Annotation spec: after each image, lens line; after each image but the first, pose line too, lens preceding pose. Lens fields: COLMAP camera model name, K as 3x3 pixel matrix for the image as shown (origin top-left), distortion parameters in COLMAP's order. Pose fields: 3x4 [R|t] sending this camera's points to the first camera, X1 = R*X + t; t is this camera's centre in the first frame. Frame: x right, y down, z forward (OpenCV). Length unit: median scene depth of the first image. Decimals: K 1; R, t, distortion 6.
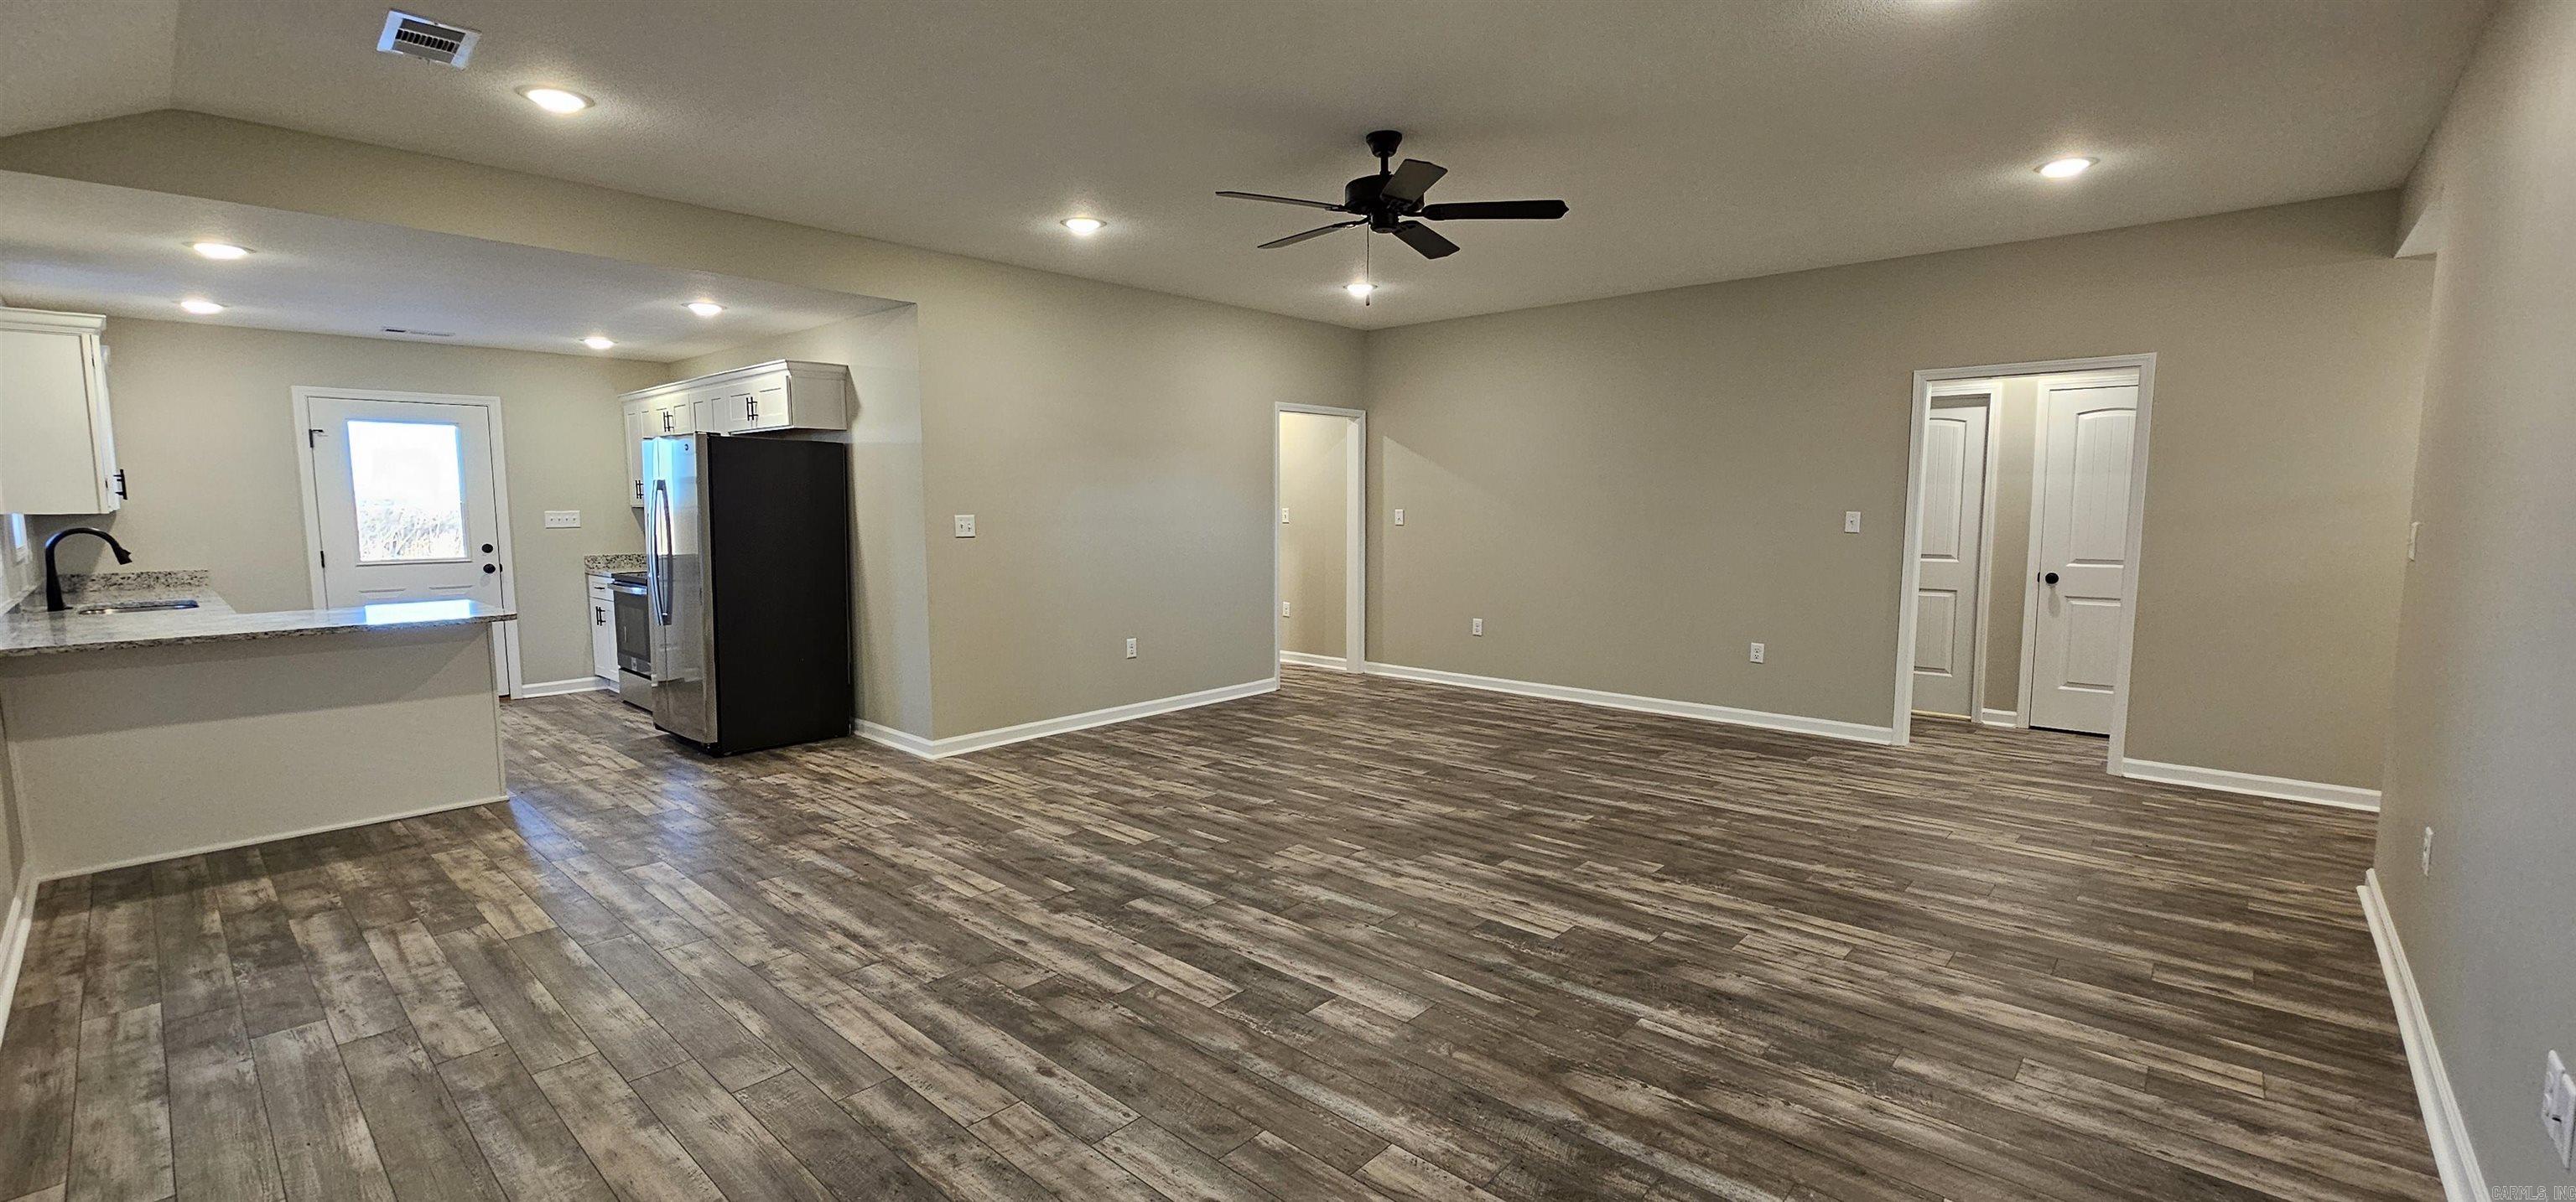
lens RADIAL K [[1049.2, 0, 1297.9], [0, 1049.2, 613.7], [0, 0, 1]] dist [-0.001760, 0.000282]
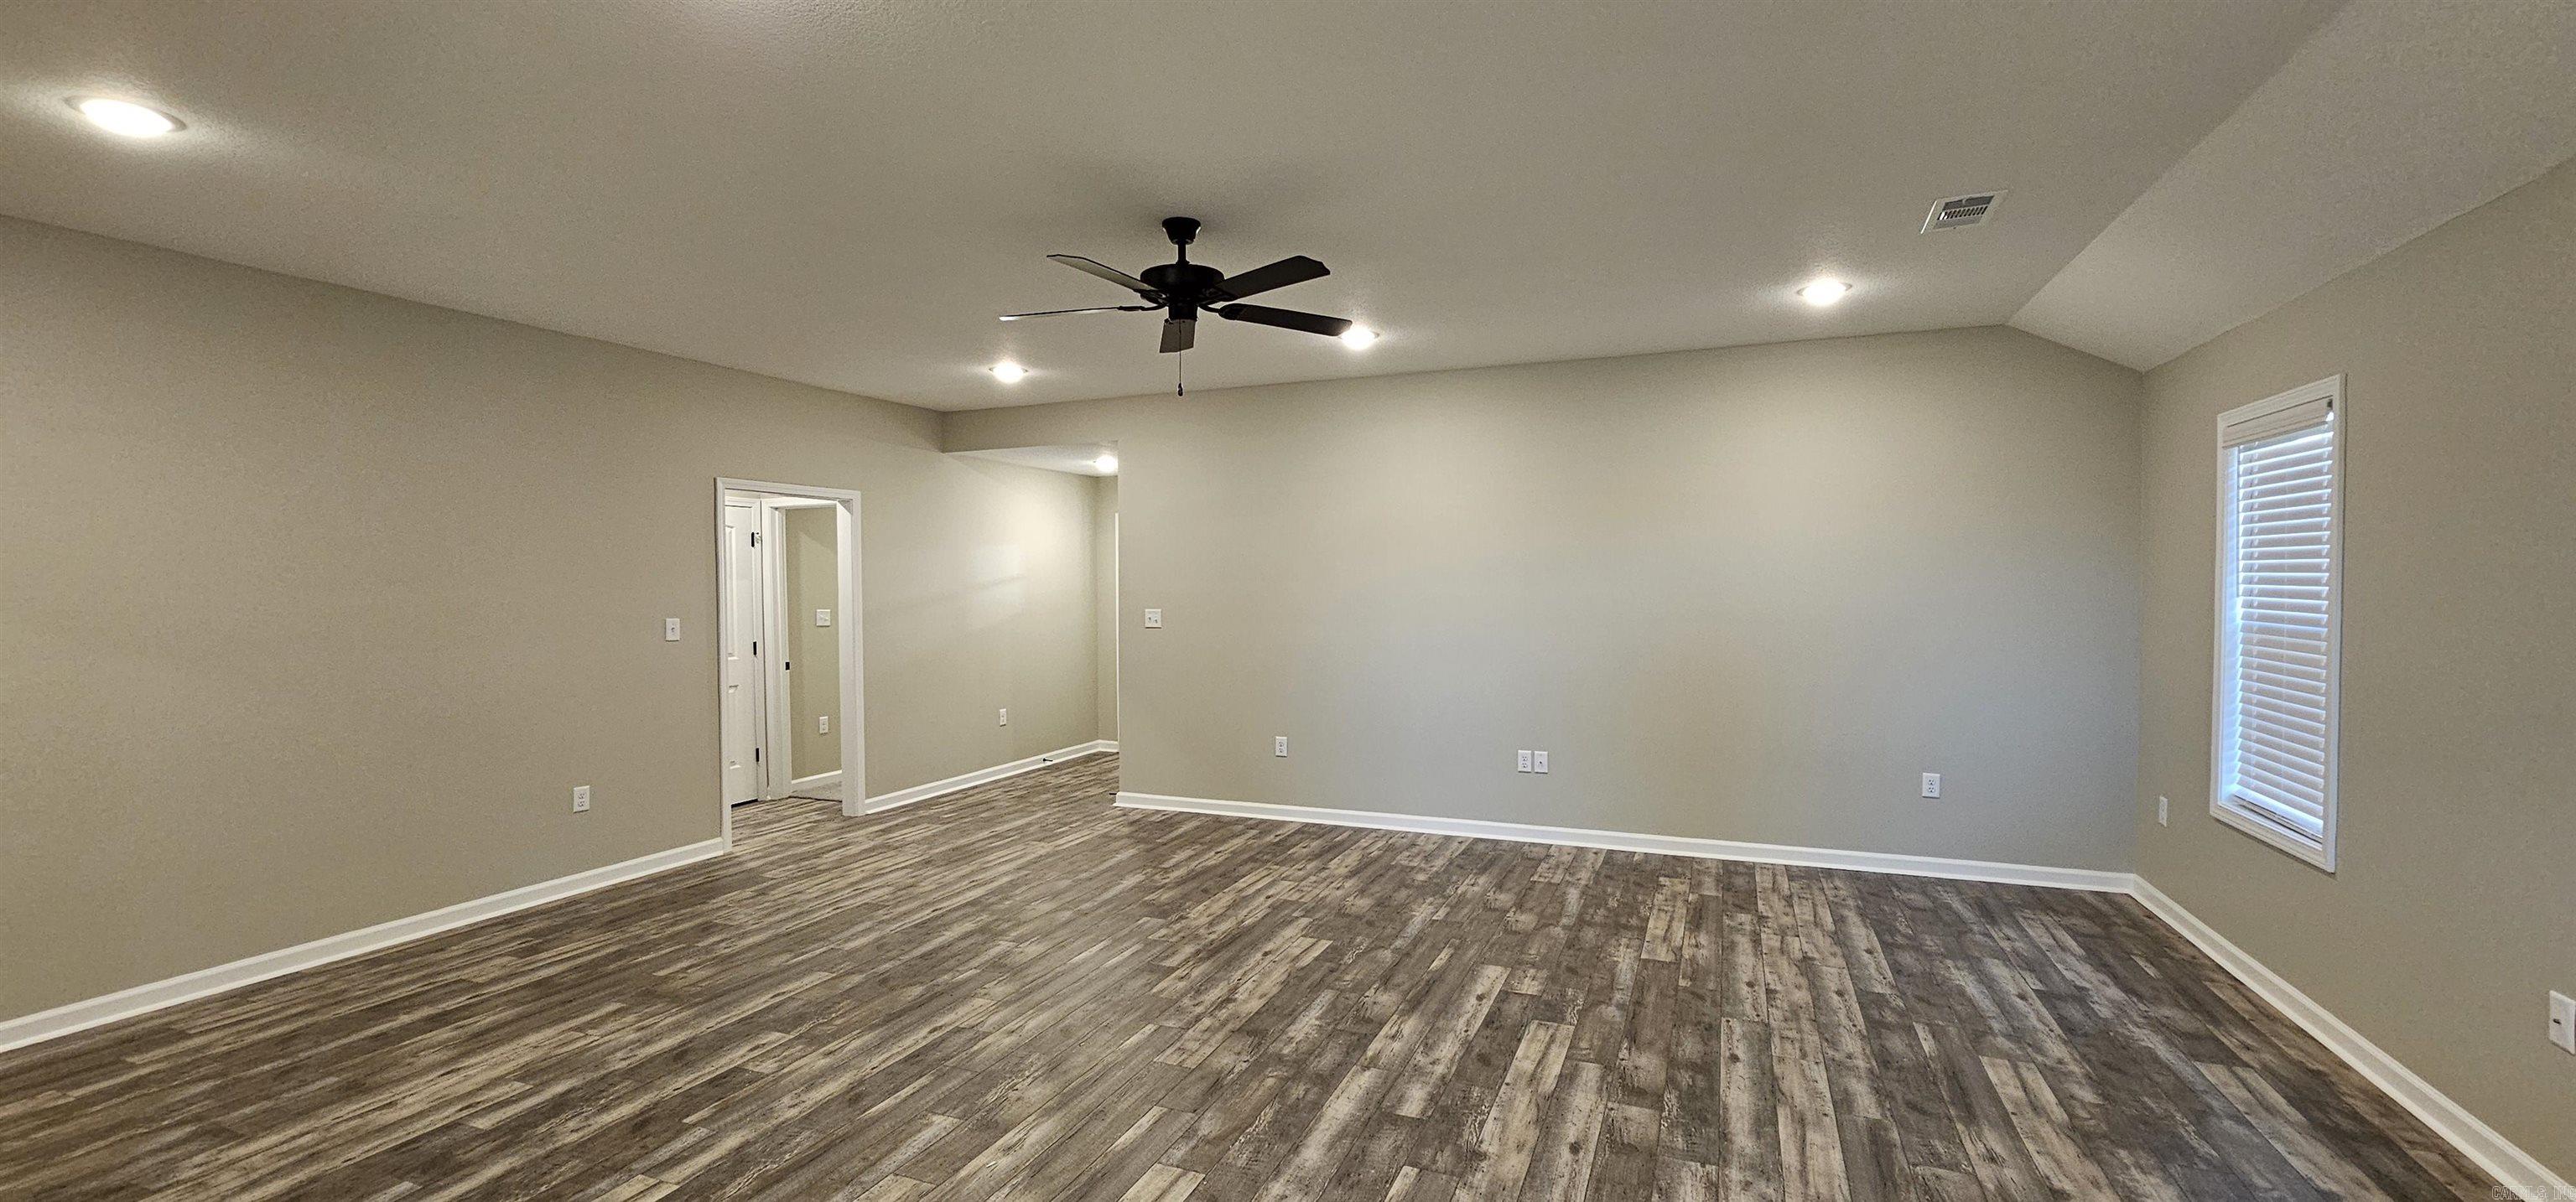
lens RADIAL K [[1049.2, 0, 1306.2], [0, 1049.2, 612.0], [0, 0, 1]] dist [-0.001760, 0.000282]
pose [[-0.341882, -0.021962, 0.939486, -0.836619], [0.110060, 0.991911, 0.063239, -0.157052], [-0.933276, 0.125020, -0.336700, 1.242440]]
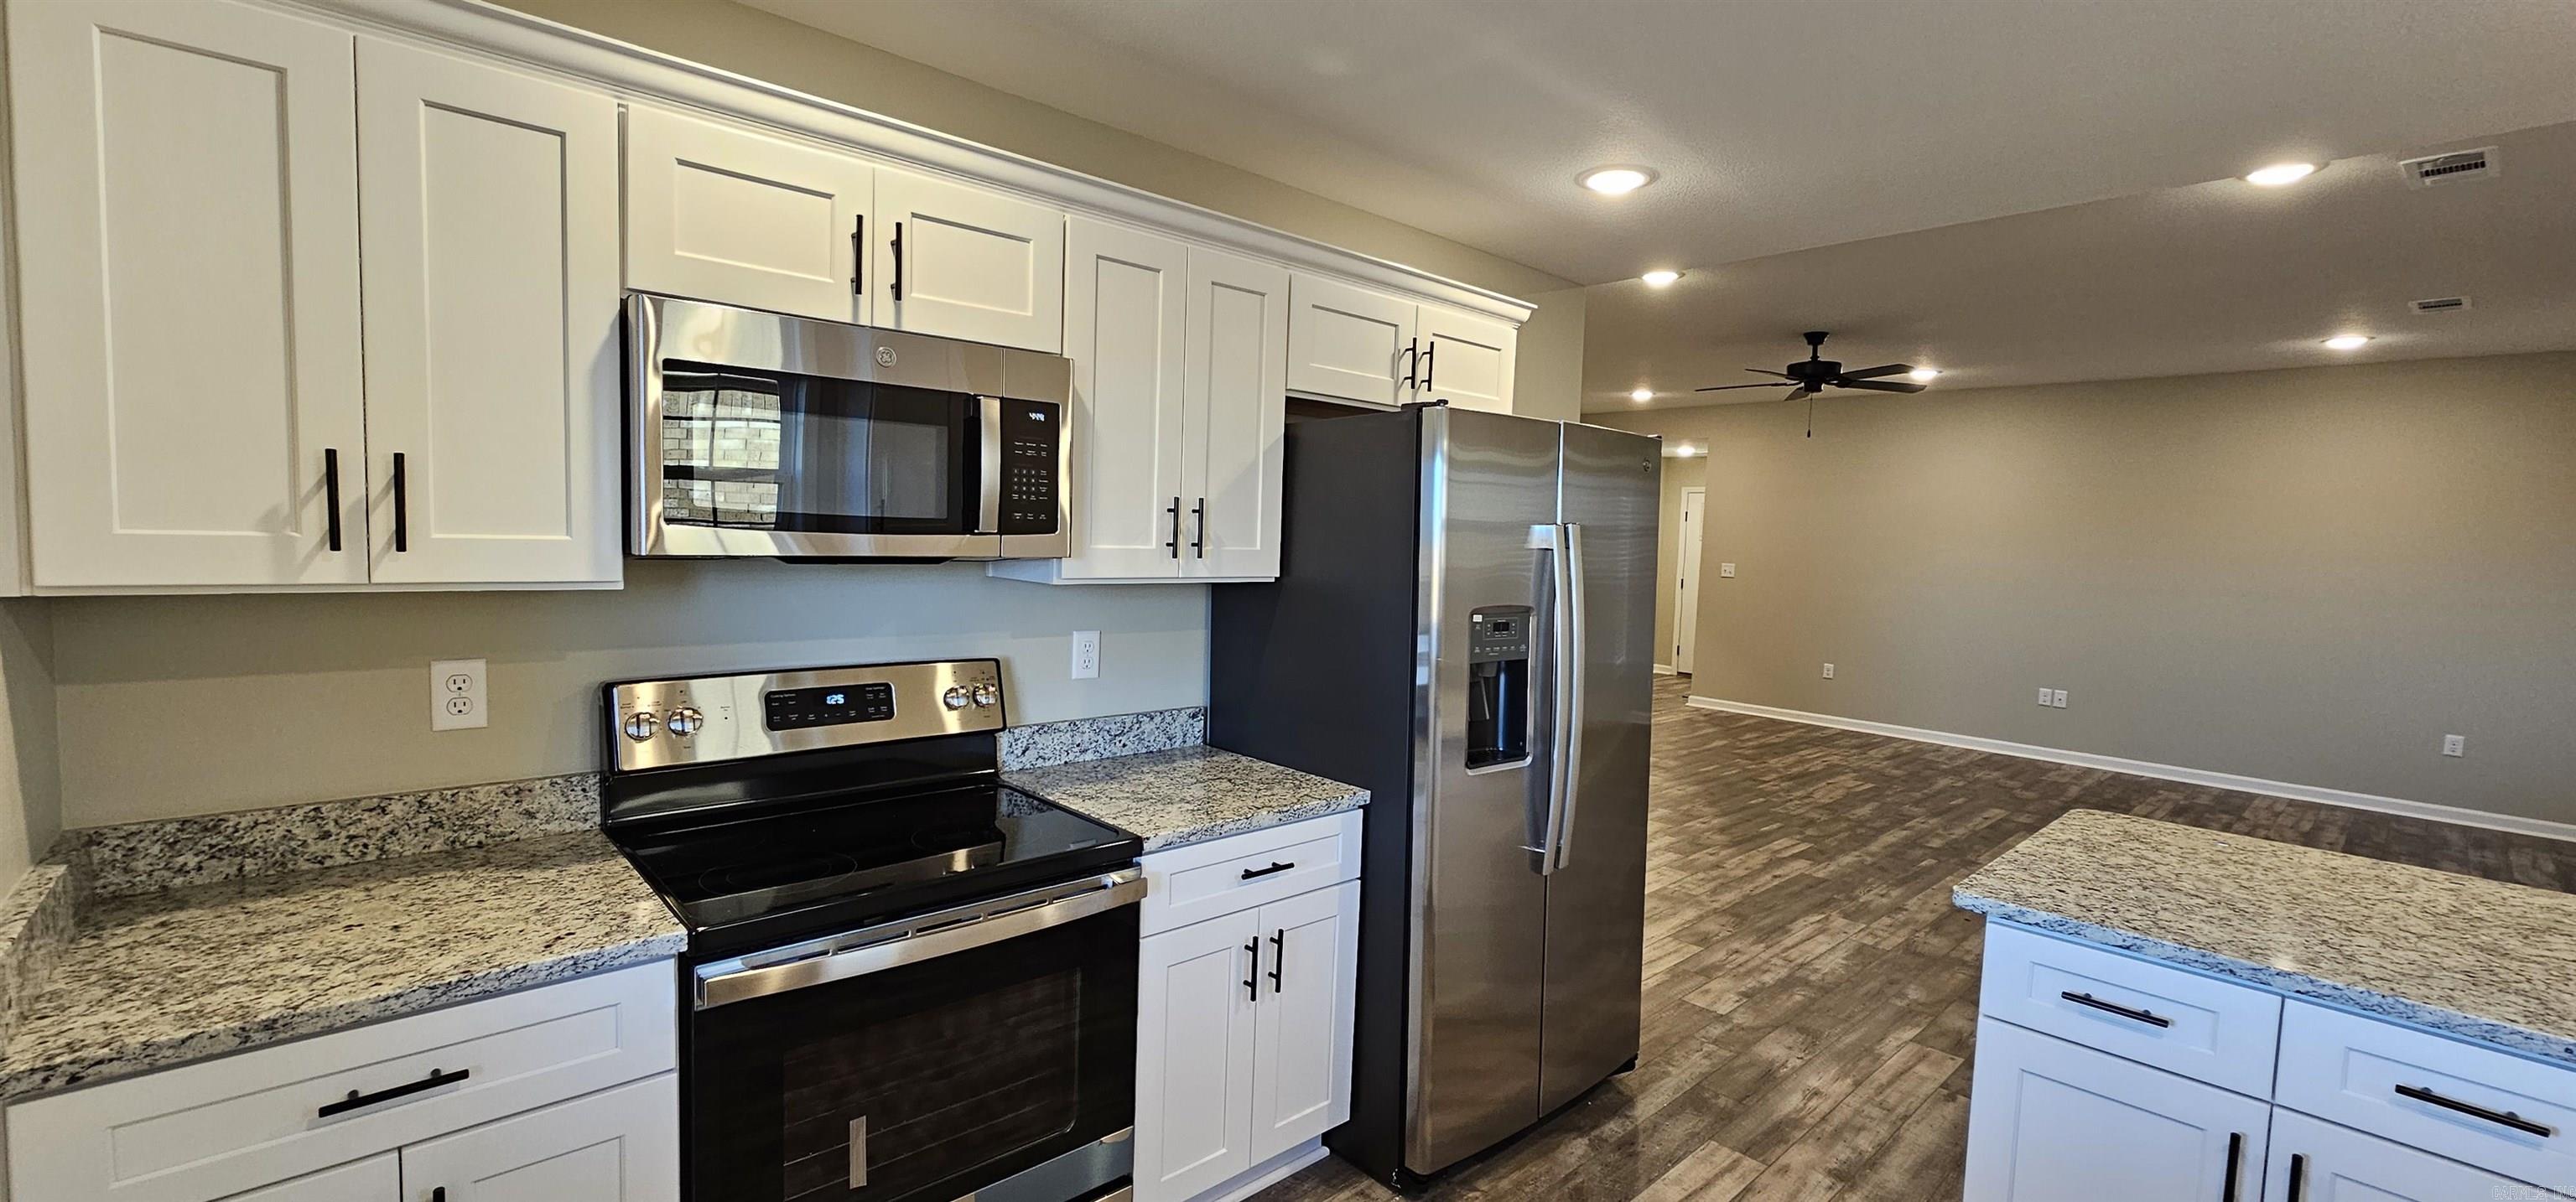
lens RADIAL K [[1049.2, 0, 1297.9], [0, 1049.2, 608.5], [0, 0, 1]] dist [-0.001760, 0.000282]
pose [[0.100444, -0.067644, 0.992641, -1.592379], [0.076068, 0.995288, 0.060127, -0.197693], [-0.992031, 0.069469, 0.105117, 1.626450]]
